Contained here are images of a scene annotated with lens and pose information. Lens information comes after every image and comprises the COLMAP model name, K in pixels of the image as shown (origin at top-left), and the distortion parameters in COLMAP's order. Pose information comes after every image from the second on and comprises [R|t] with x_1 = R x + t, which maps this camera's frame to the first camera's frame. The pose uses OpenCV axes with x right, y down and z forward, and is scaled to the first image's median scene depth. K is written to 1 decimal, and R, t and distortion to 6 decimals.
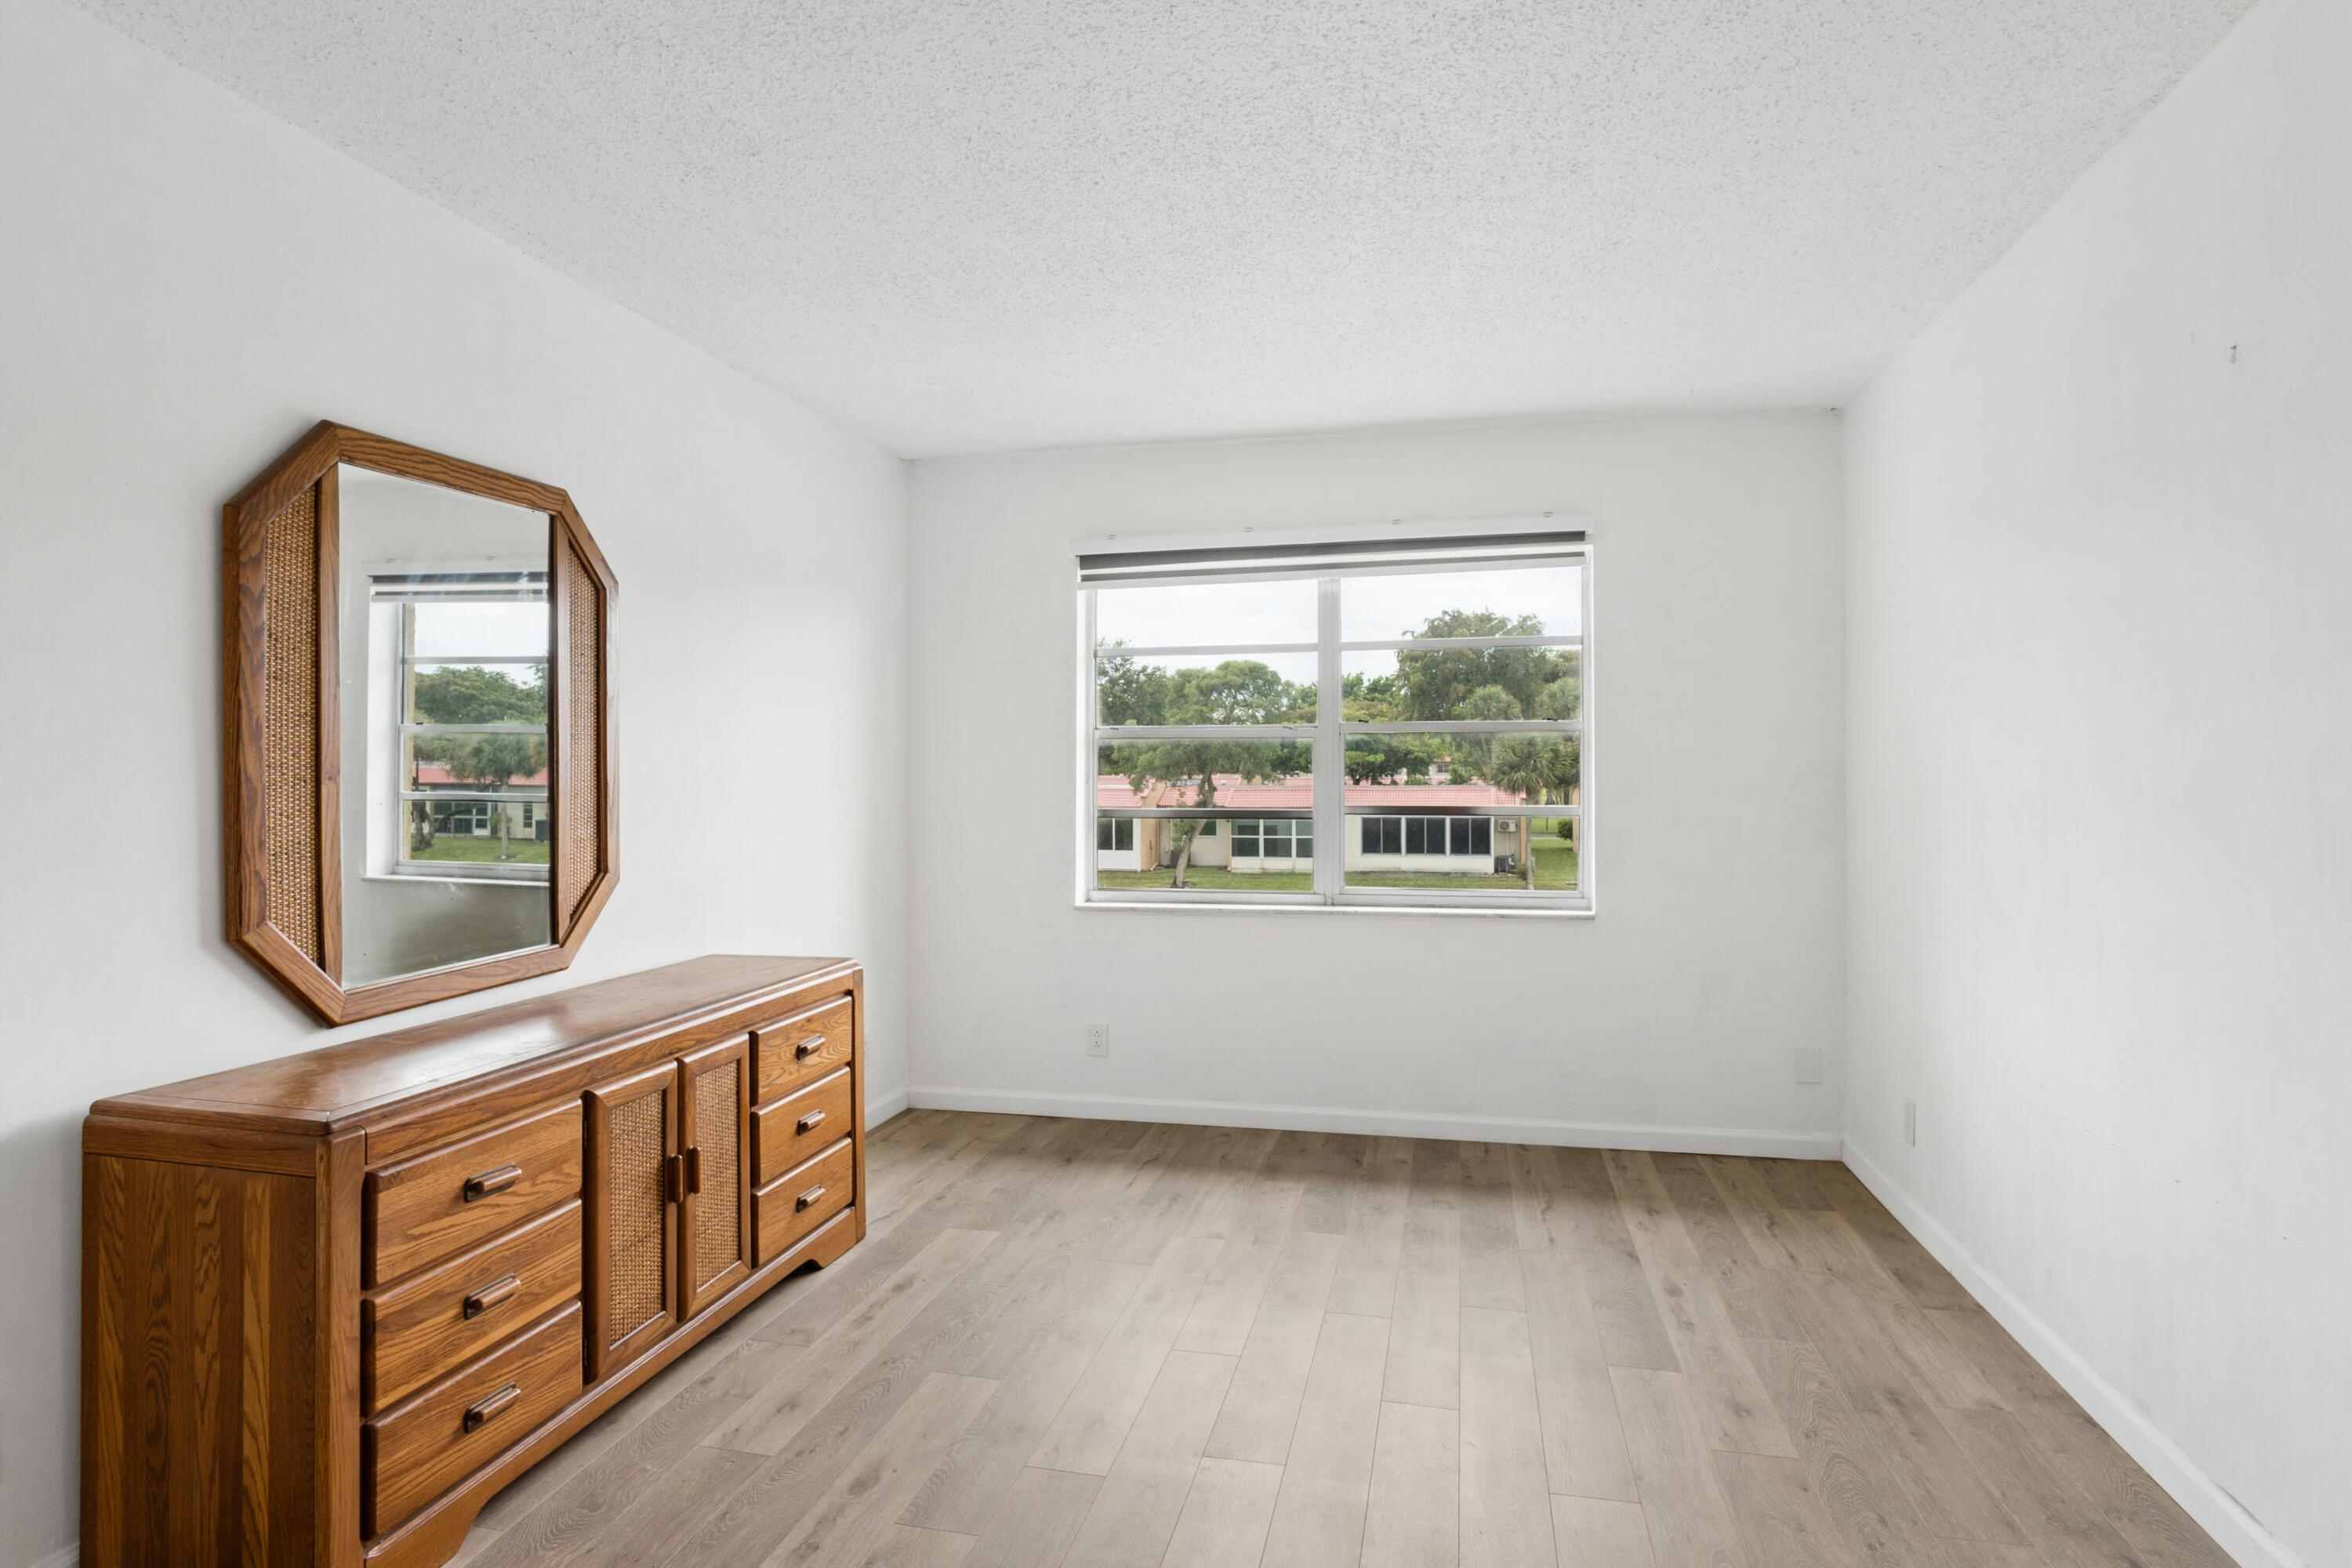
lens RADIAL K [[1264.9, 0, 1170.9], [0, 1264.9, 763.0], [0, 0, 1]] dist [-0.006460, -0.000715]
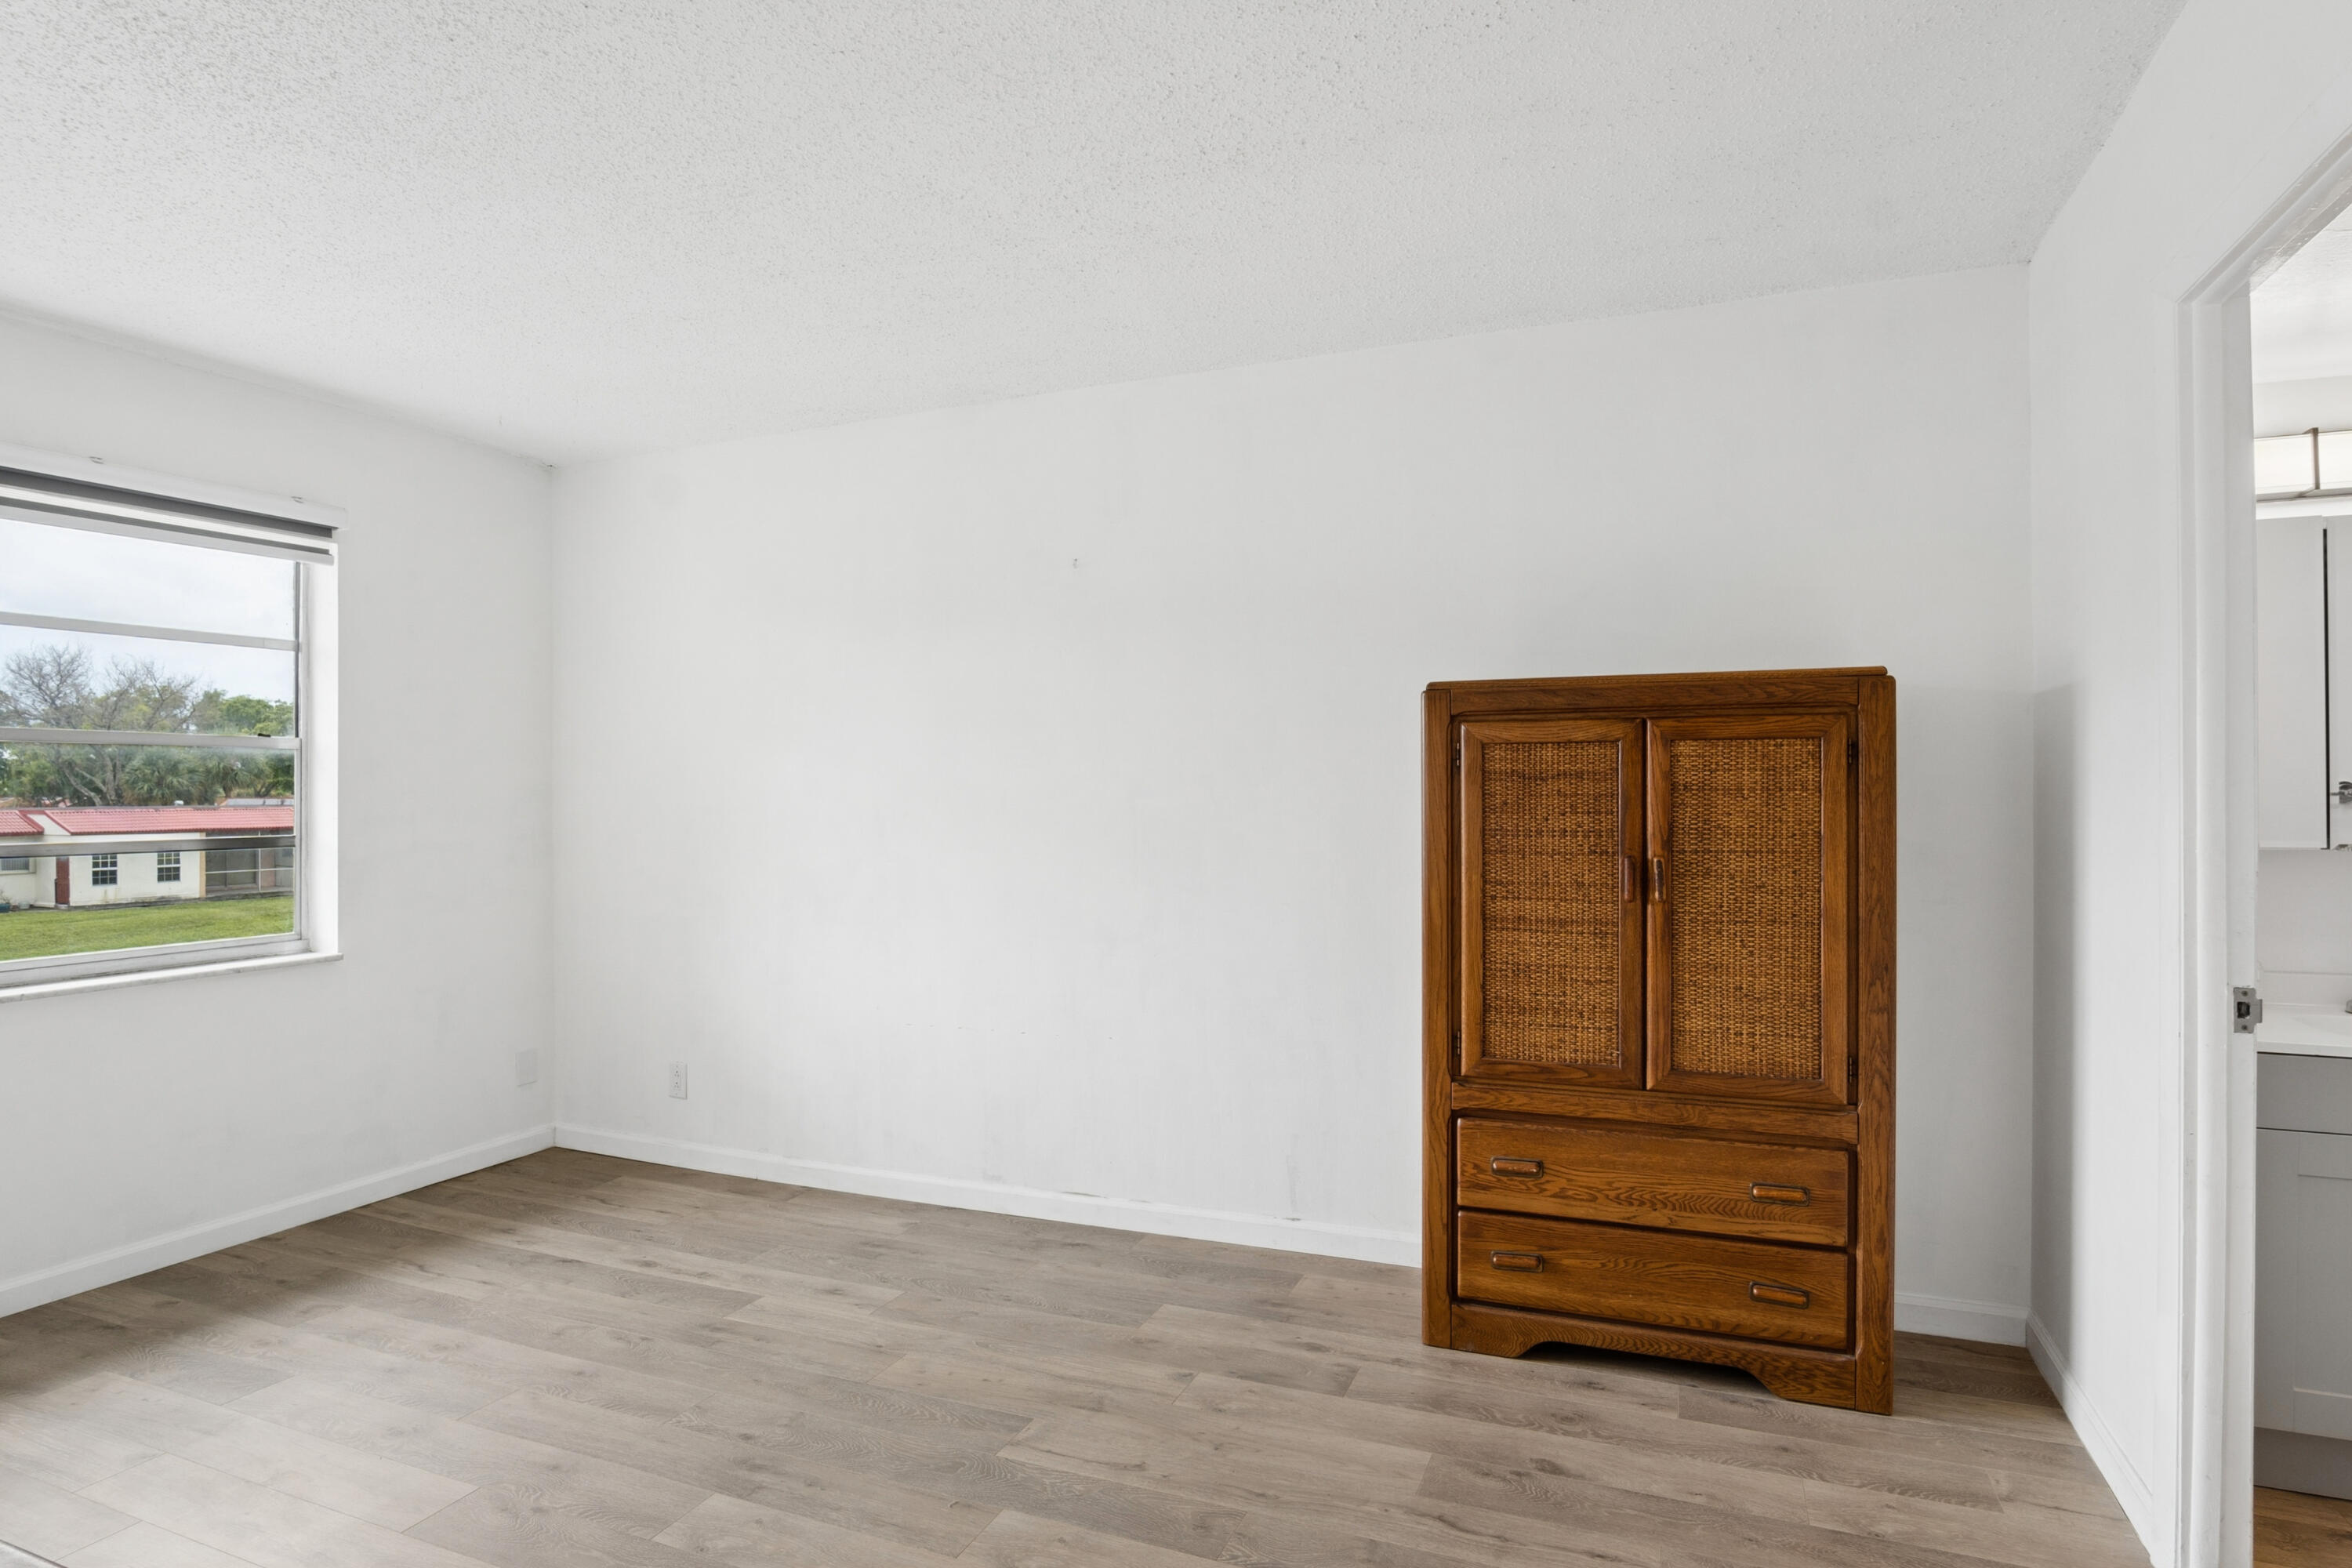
lens RADIAL K [[1260.3, 0, 1203.0], [0, 1260.3, 774.3], [0, 0, 1]] dist [-0.029209, 0.009802]
pose [[0.169239, 0.014015, 0.985475, -0.502728], [-0.004524, 0.999899, -0.013443, 0.001050], [-0.985565, -0.002184, 0.169286, 0.278401]]
